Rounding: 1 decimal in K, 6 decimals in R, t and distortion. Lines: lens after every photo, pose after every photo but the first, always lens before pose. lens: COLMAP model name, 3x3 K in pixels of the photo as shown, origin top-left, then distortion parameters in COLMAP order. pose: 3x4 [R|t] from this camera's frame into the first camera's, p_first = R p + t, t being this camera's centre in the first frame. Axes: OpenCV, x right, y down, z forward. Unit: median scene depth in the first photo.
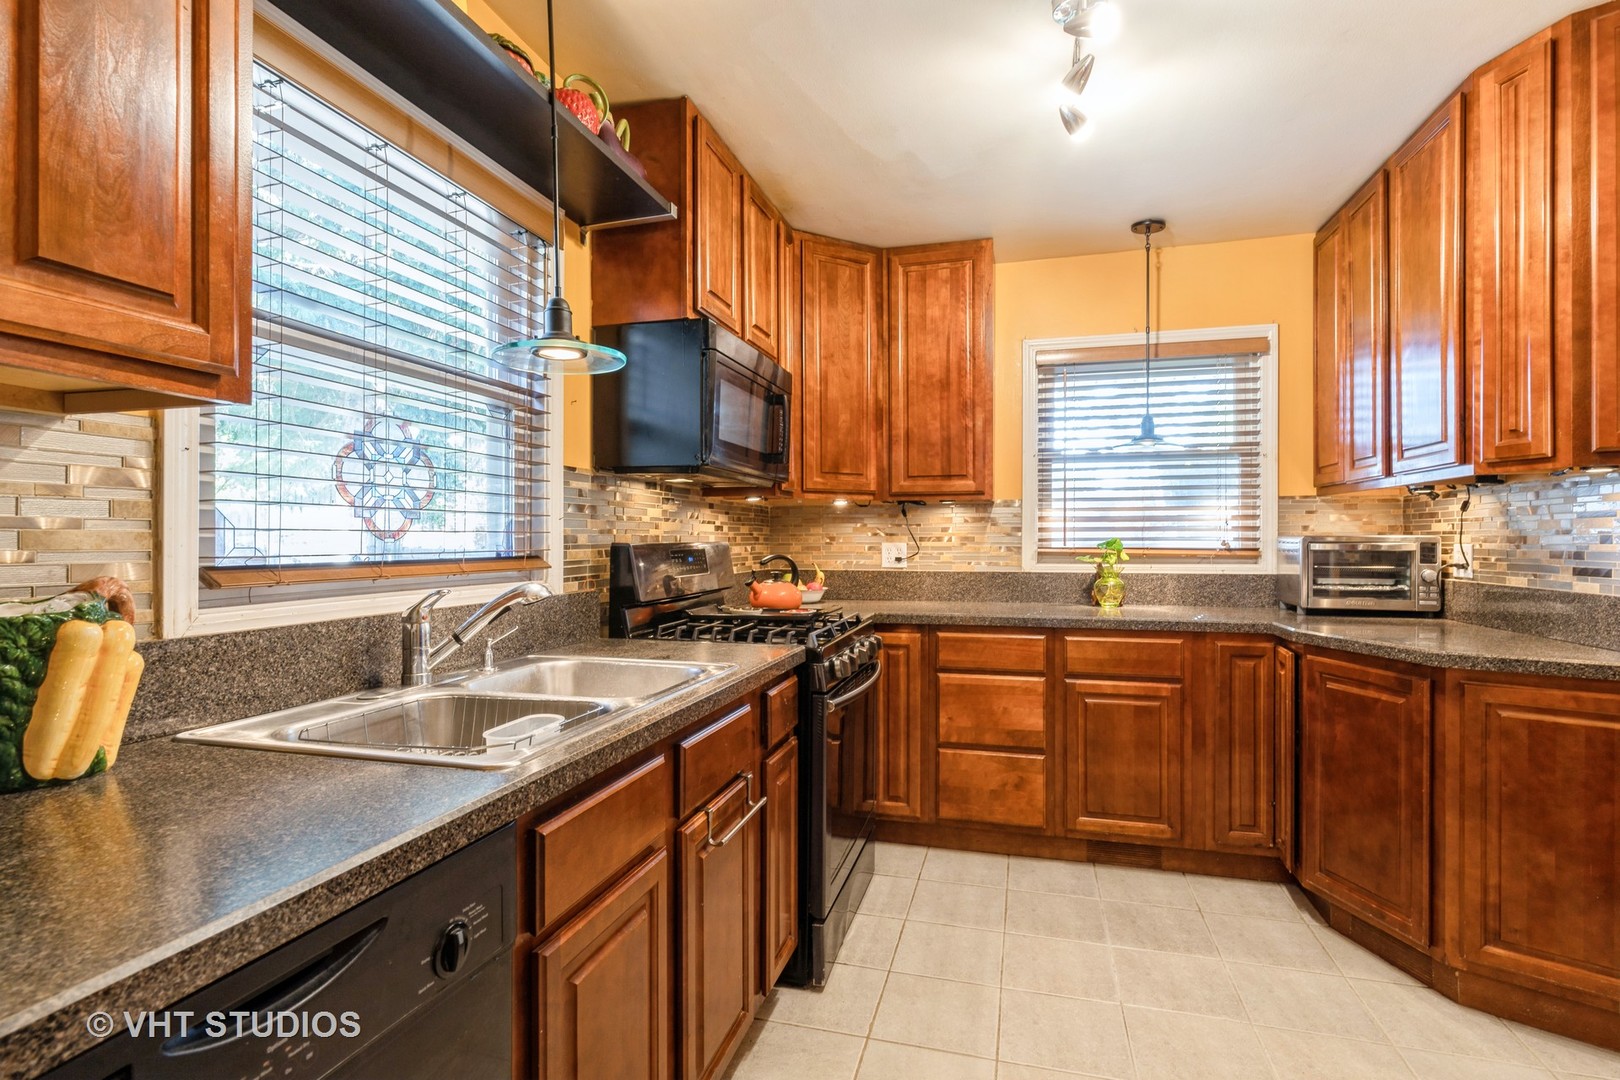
lens RADIAL K [[789.0, 0, 822.3], [0, 789.0, 540.0], [0, 0, 1]] dist [-0.000272, 0.001018]
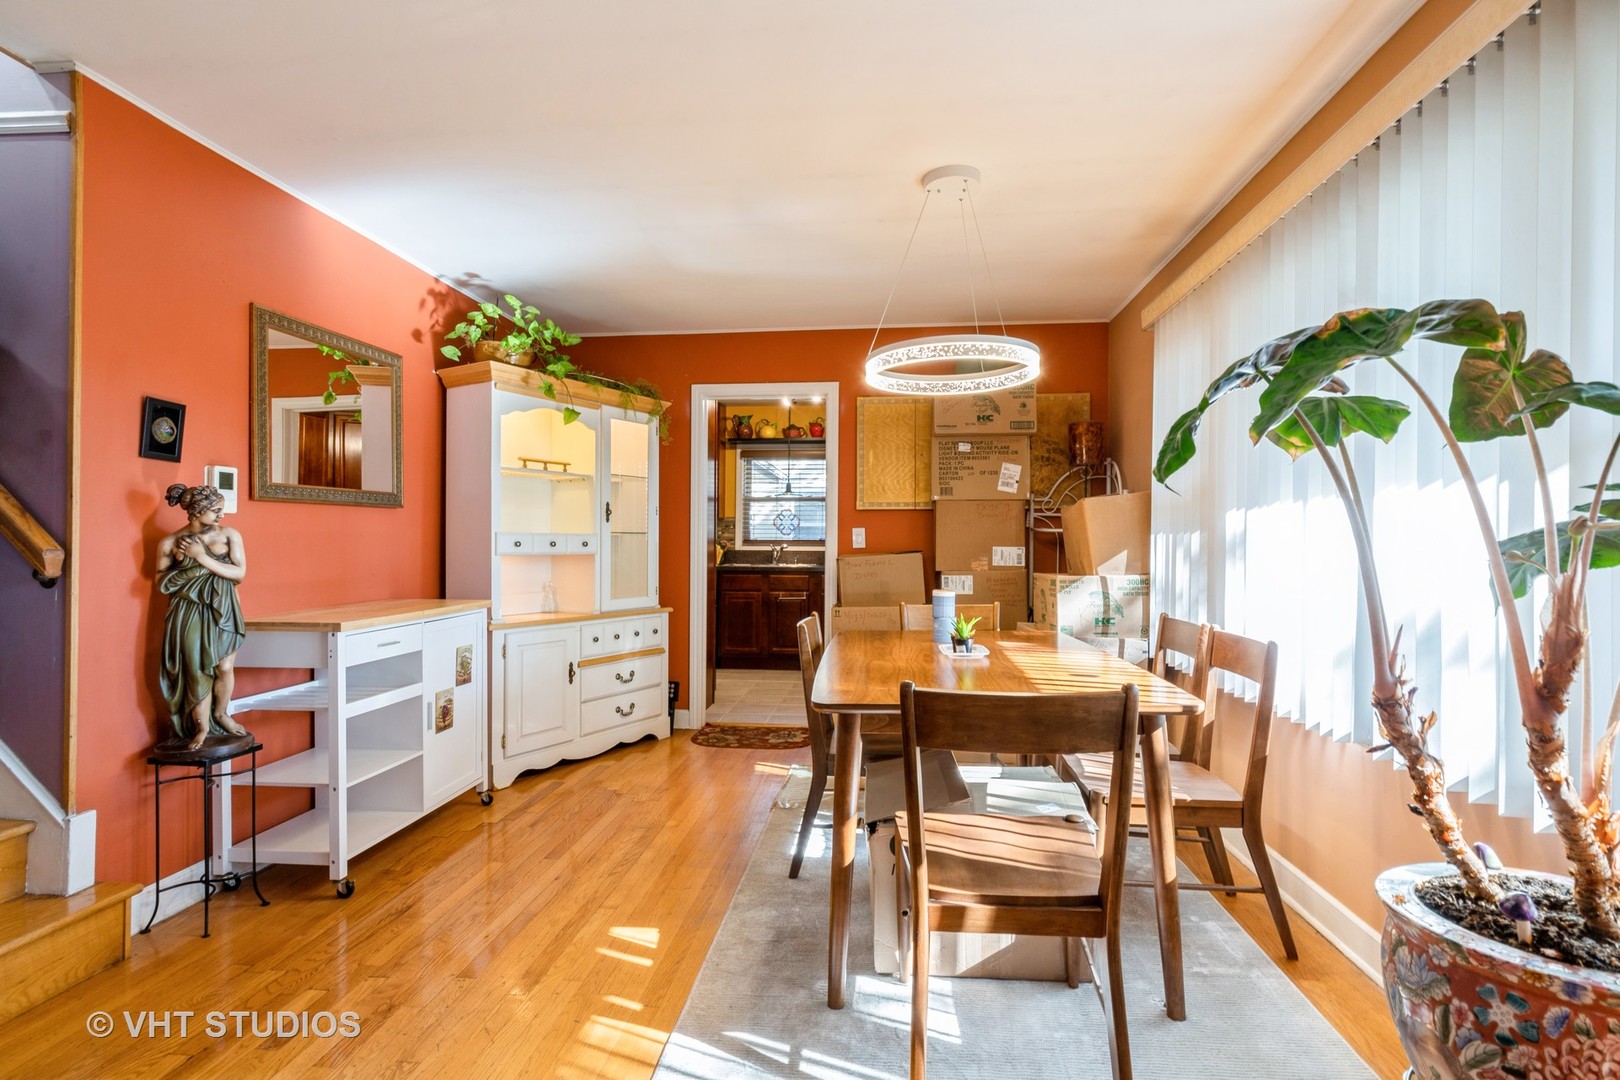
lens RADIAL K [[789.0, 0, 813.9], [0, 789.0, 542.5], [0, 0, 1]] dist [-0.000272, 0.001018]
pose [[0.150183, 0.003351, -0.988652, 2.221449], [-0.006988, 0.999973, 0.002328, 0.016048], [0.988633, 0.006559, 0.150203, 0.228387]]
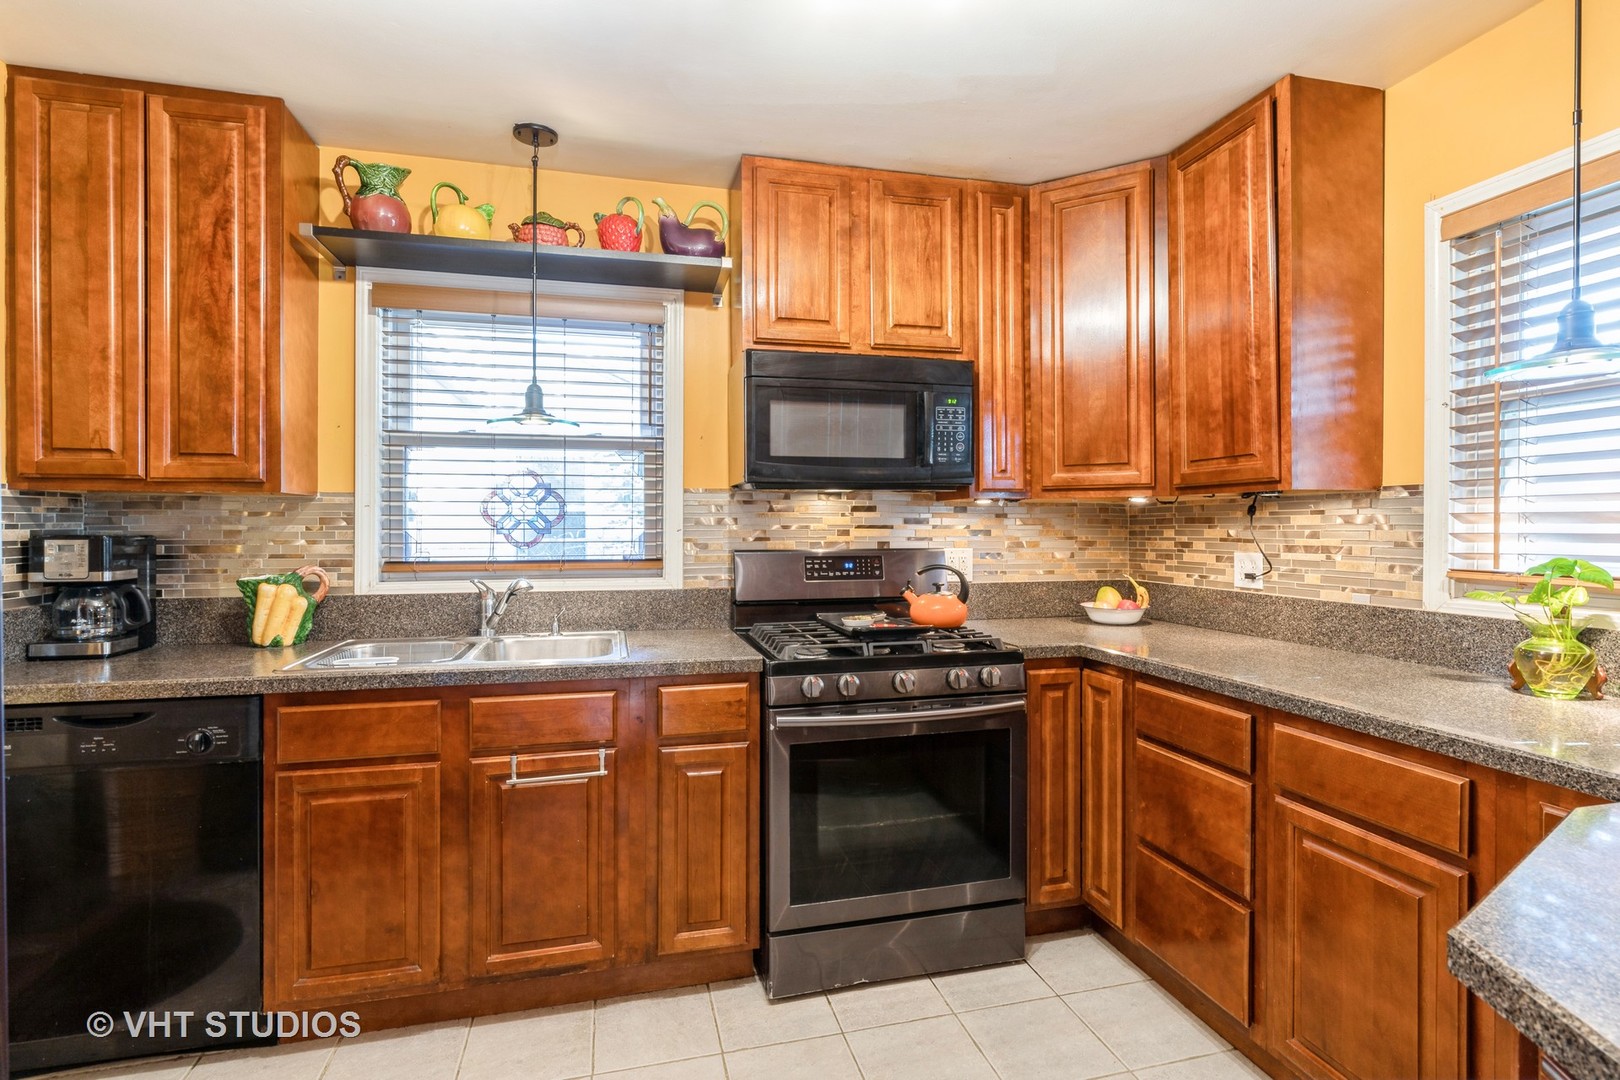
lens RADIAL K [[789.0, 0, 821.1], [0, 789.0, 530.8], [0, 0, 1]] dist [-0.000272, 0.001018]
pose [[0.484319, 0.002959, -0.874886, 0.612508], [-0.000243, 0.999995, 0.003247, -0.021210], [0.874891, -0.001360, 0.484318, 0.387272]]
